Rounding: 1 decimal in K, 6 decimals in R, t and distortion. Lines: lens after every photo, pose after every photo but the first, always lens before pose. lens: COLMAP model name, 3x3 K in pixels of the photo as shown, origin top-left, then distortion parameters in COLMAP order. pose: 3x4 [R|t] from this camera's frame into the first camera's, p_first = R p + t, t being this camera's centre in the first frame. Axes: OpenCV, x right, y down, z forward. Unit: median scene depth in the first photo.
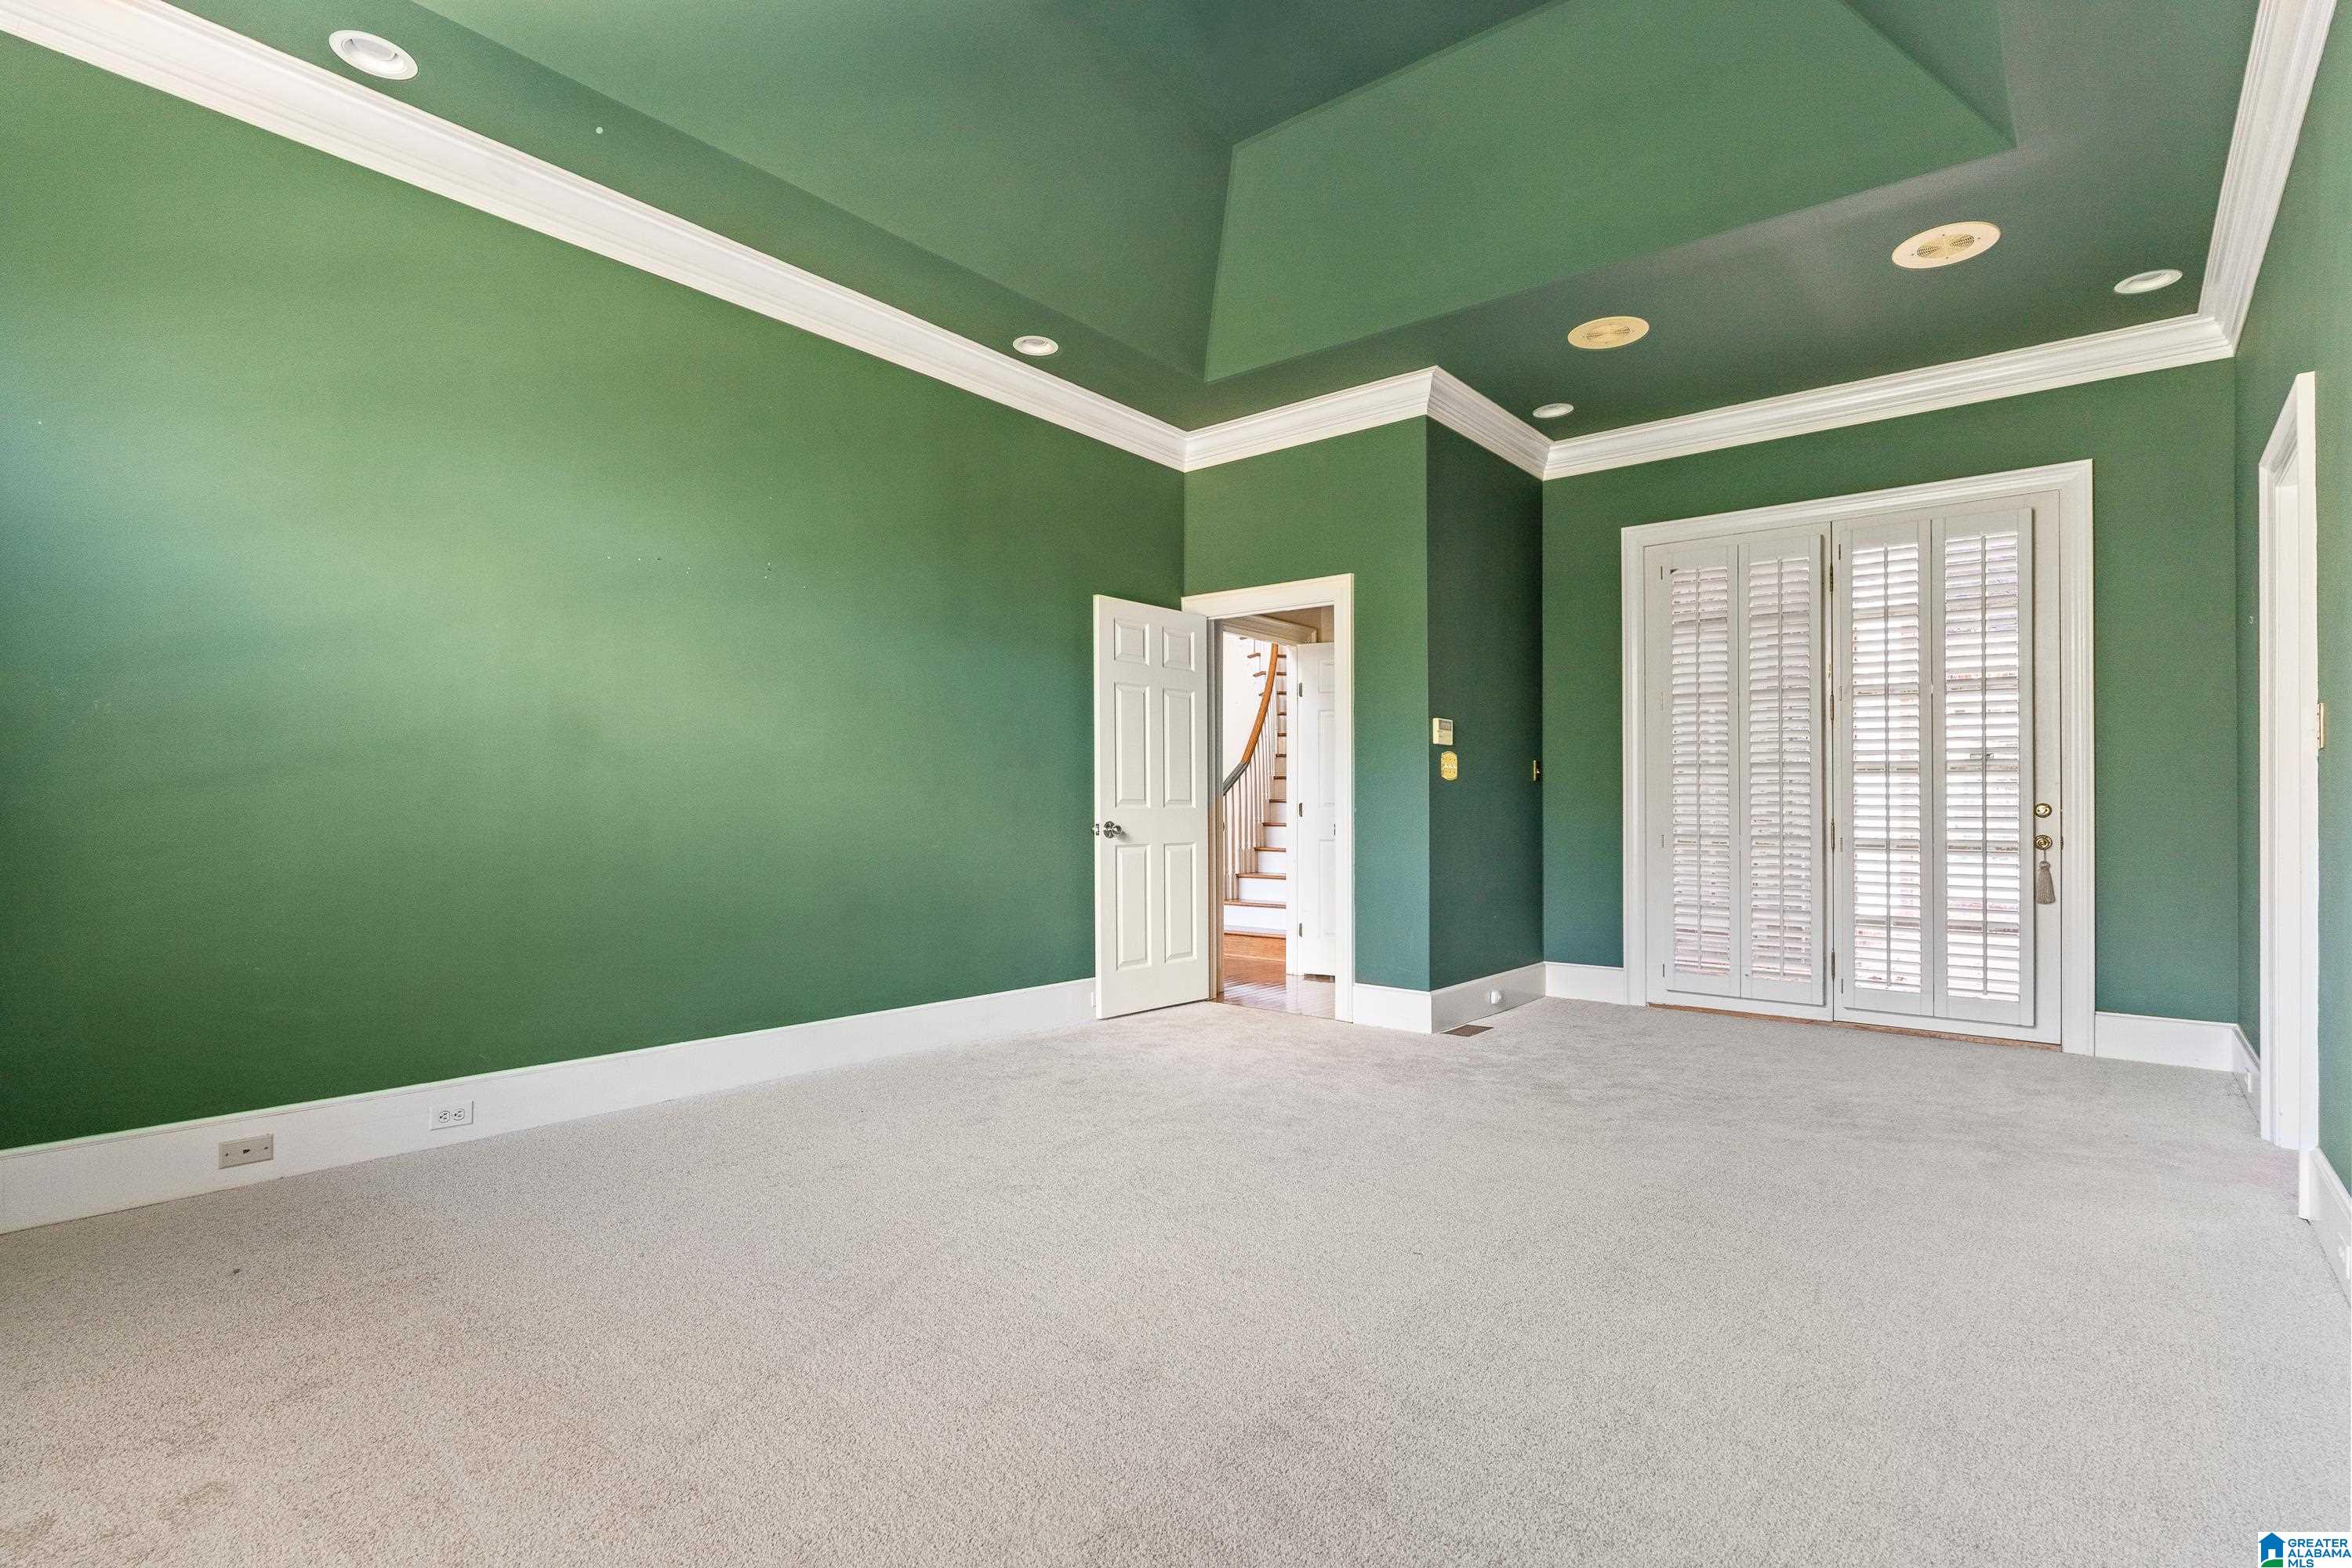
lens RADIAL K [[1145.9, 0, 1175.5], [0, 1145.9, 813.7], [0, 0, 1]] dist [0.000076, 0.000012]
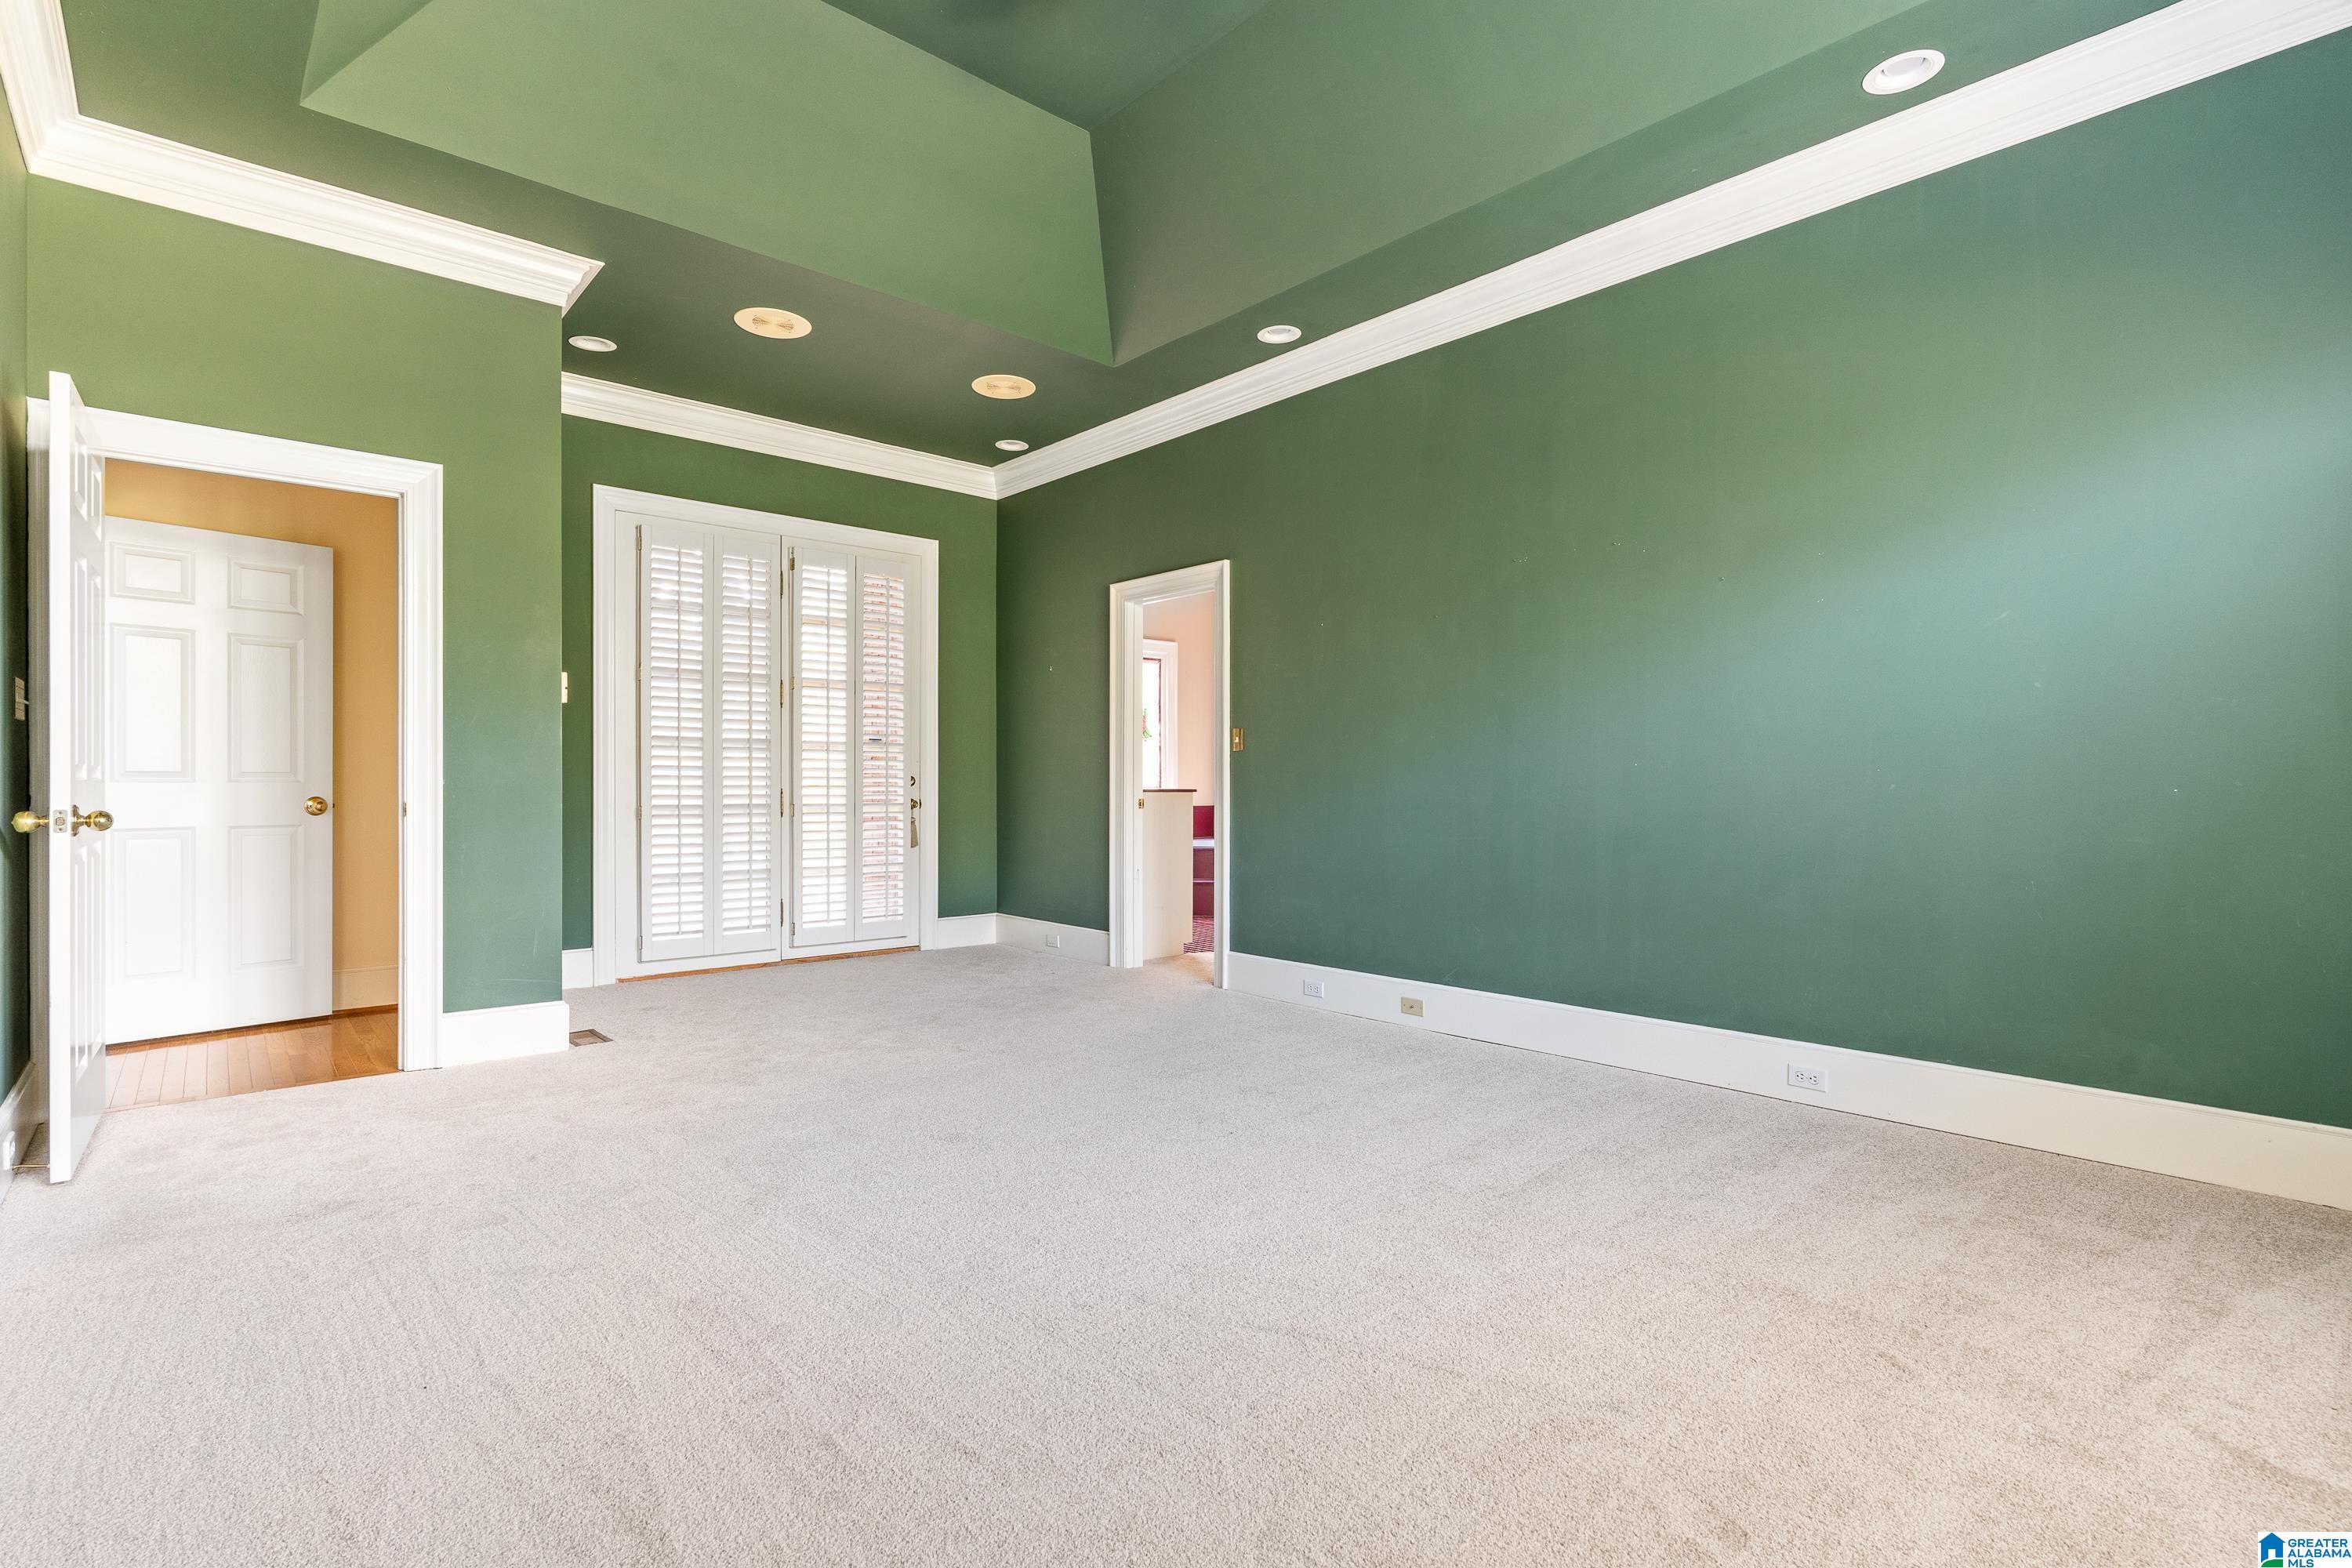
lens RADIAL K [[1112.9, 0, 1176.0], [0, 1112.9, 784.0], [0, 0, 1]] dist [-0.000537, -0.000123]
pose [[0.163402, -0.004702, 0.986548, -0.505262], [0.002508, 0.999987, 0.004350, -0.004258], [-0.986556, 0.001763, 0.163412, 0.428707]]
